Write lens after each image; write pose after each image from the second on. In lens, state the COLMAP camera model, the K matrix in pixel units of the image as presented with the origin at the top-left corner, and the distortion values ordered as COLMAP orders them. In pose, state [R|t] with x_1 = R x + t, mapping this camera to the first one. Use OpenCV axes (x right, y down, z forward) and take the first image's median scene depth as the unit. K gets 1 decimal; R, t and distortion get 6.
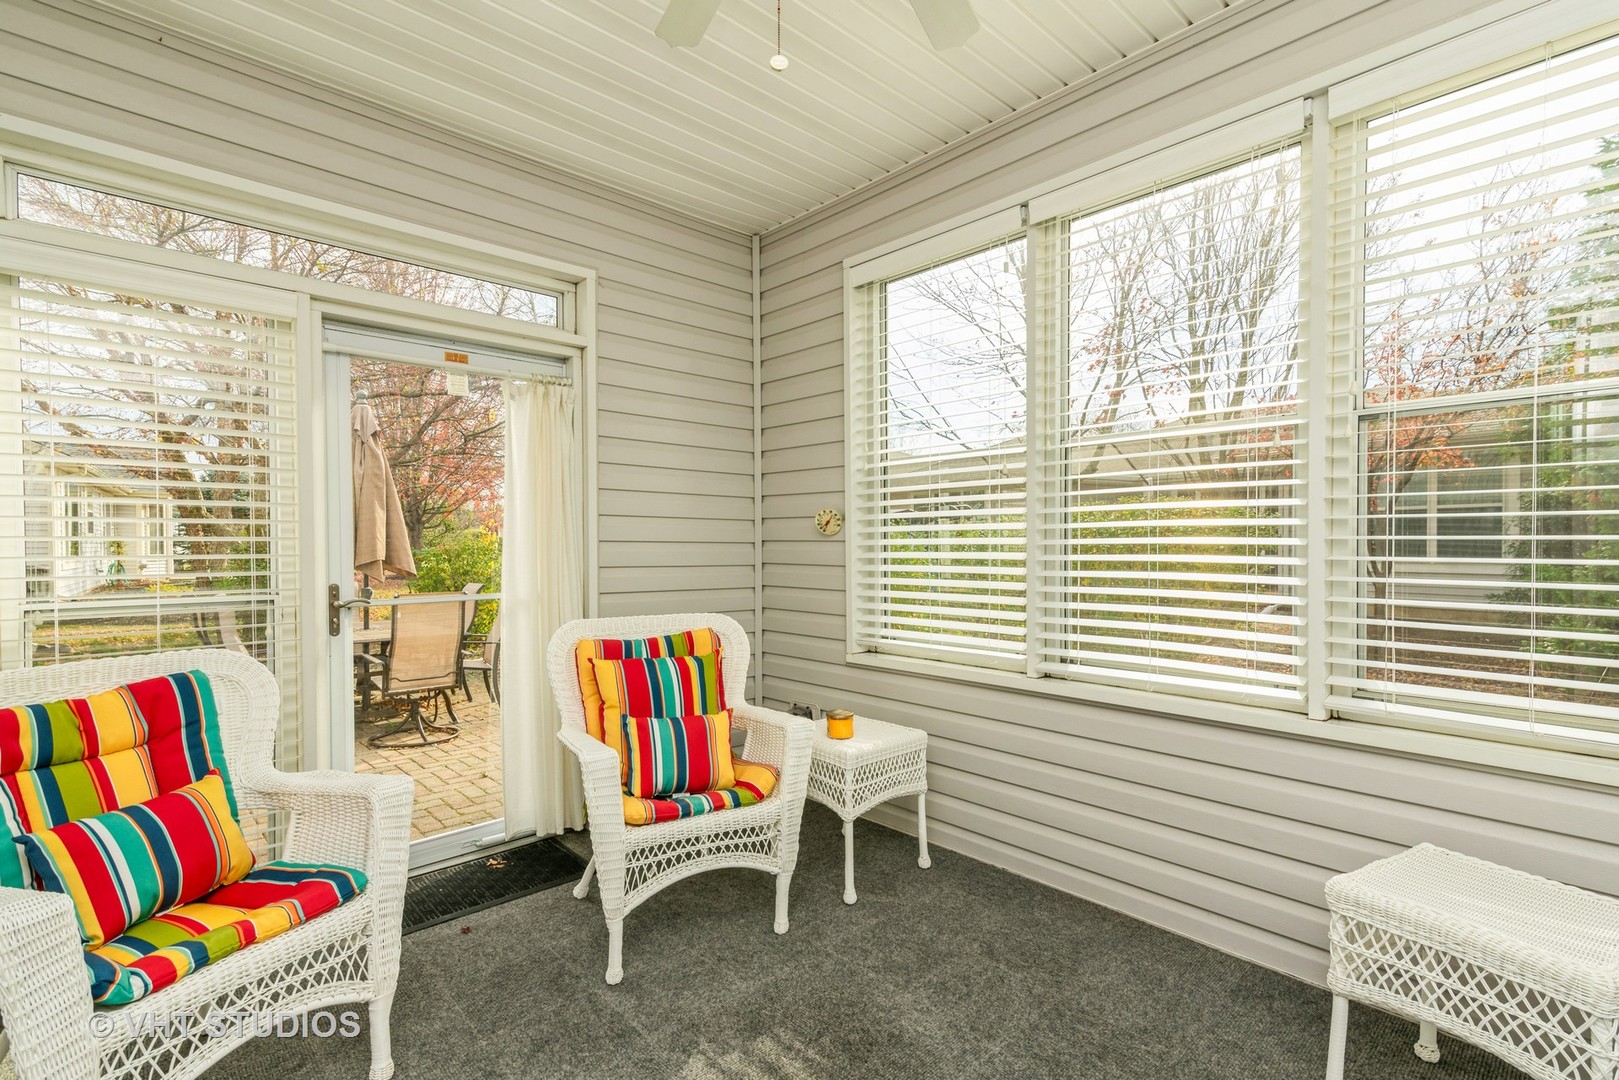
lens RADIAL K [[728.6, 0, 813.4], [0, 728.6, 553.6], [0, 0, 1]] dist [0.017667, 0.000137]
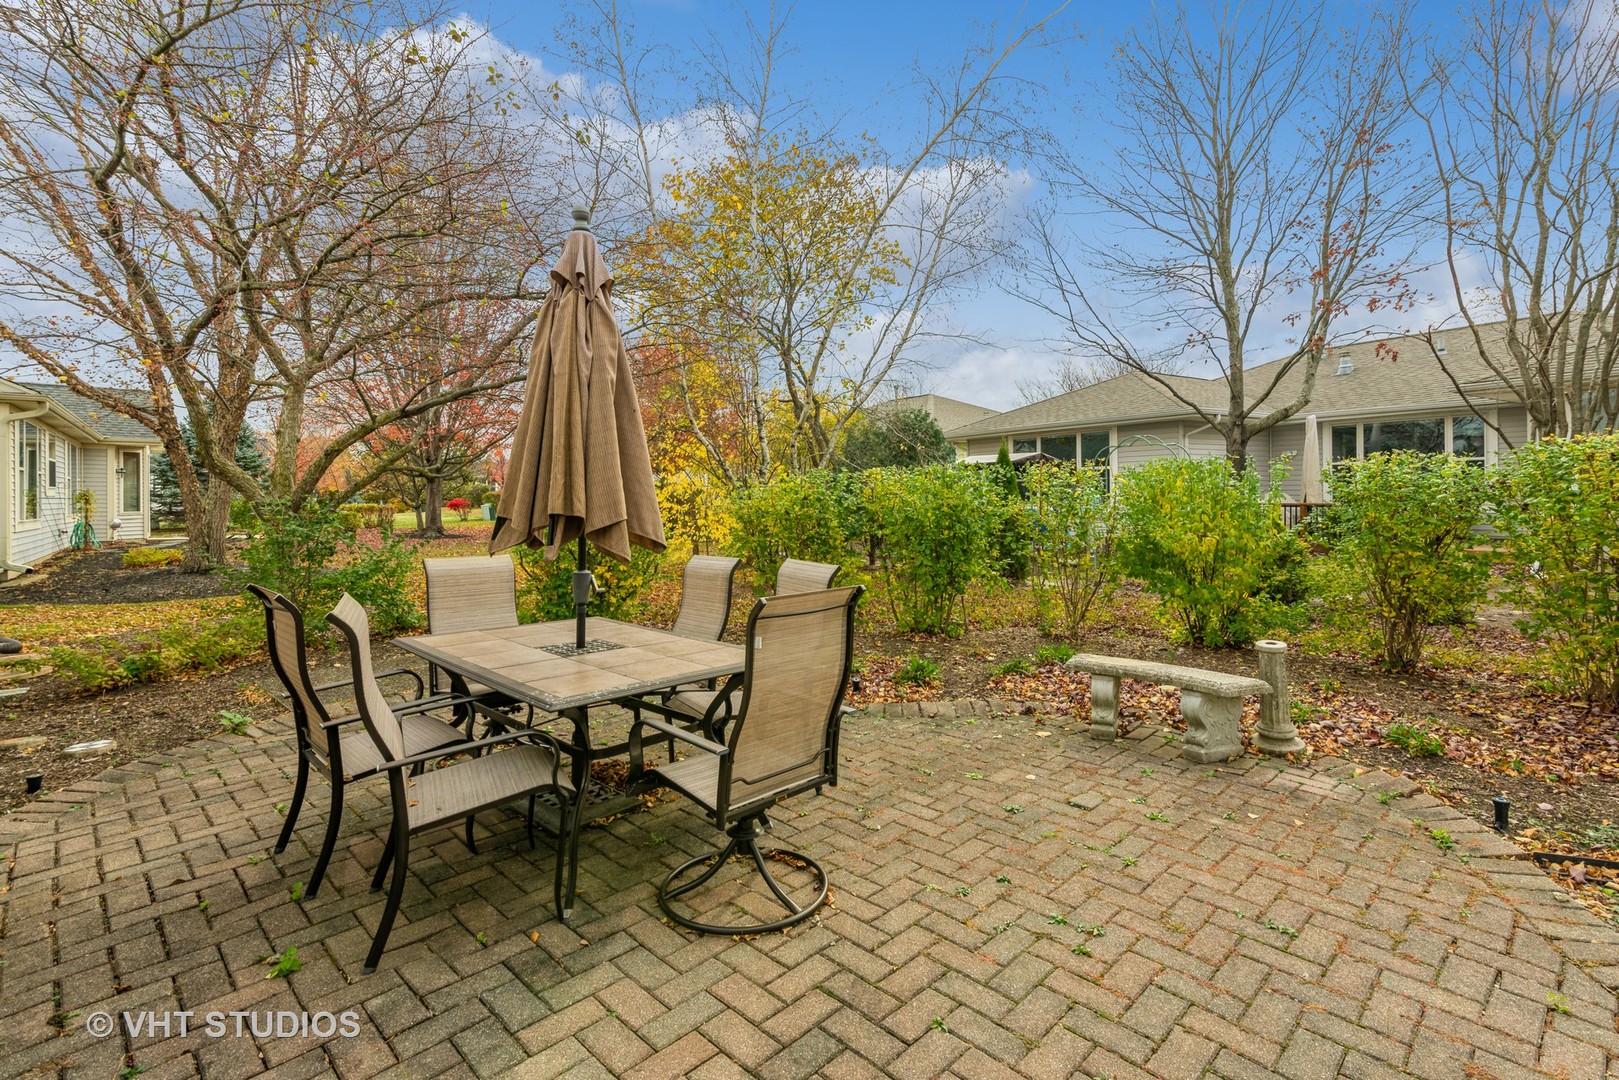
lens RADIAL K [[728.6, 0, 814.2], [0, 728.6, 492.1], [0, 0, 1]] dist [0.017667, 0.000137]
pose [[0.999568, -0.009713, 0.027726, -0.468031], [0.010108, 0.999849, -0.014137, -0.002833], [-0.027584, 0.014411, 0.999516, 0.471585]]
